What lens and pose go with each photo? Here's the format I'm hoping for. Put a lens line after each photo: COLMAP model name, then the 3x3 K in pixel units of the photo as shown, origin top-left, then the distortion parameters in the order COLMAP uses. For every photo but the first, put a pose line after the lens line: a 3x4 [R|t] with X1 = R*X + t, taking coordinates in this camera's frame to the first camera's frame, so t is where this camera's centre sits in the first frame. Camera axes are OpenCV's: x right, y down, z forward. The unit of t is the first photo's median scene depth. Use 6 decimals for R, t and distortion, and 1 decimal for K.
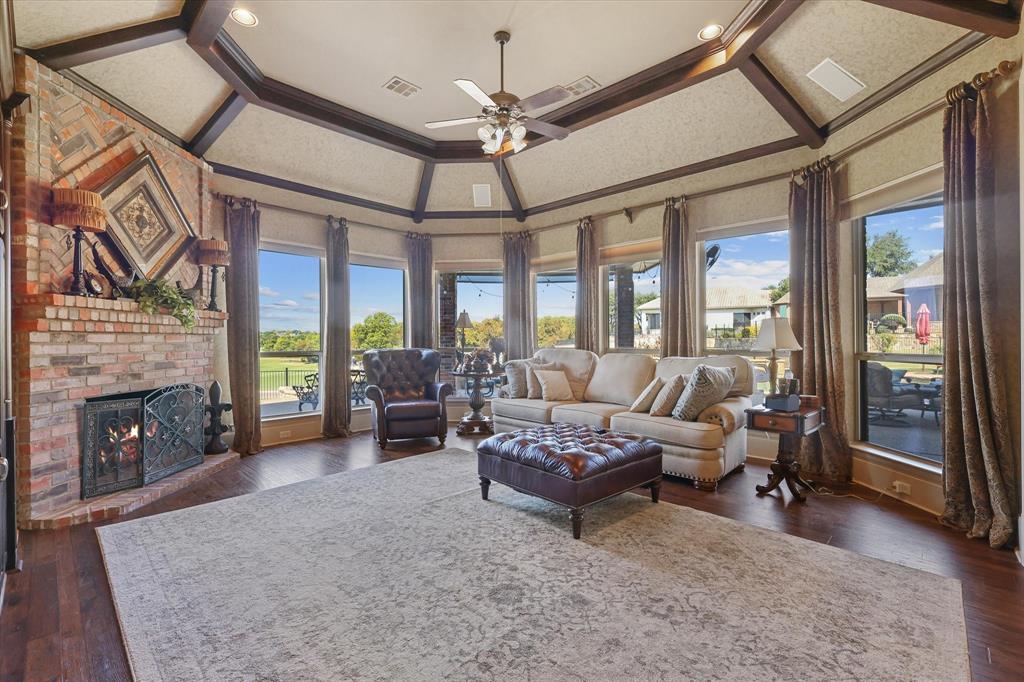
lens RADIAL K [[455.7, 0, 512.6], [0, 455.7, 339.2], [0, 0, 1]] dist [0.002120, -0.000143]
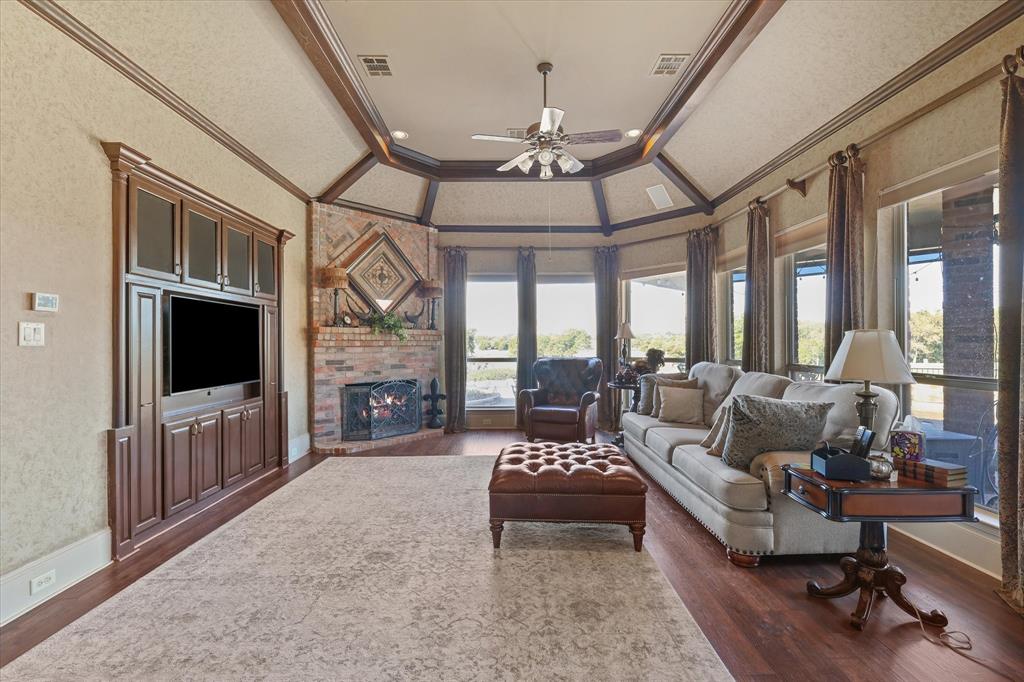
lens RADIAL K [[455.7, 0, 511.1], [0, 455.7, 342.1], [0, 0, 1]] dist [0.002120, -0.000143]
pose [[0.697777, 0.001585, -0.716313, 0.658449], [0.002231, 0.999988, 0.004386, -0.032950], [0.716311, -0.004658, 0.697765, 0.202434]]
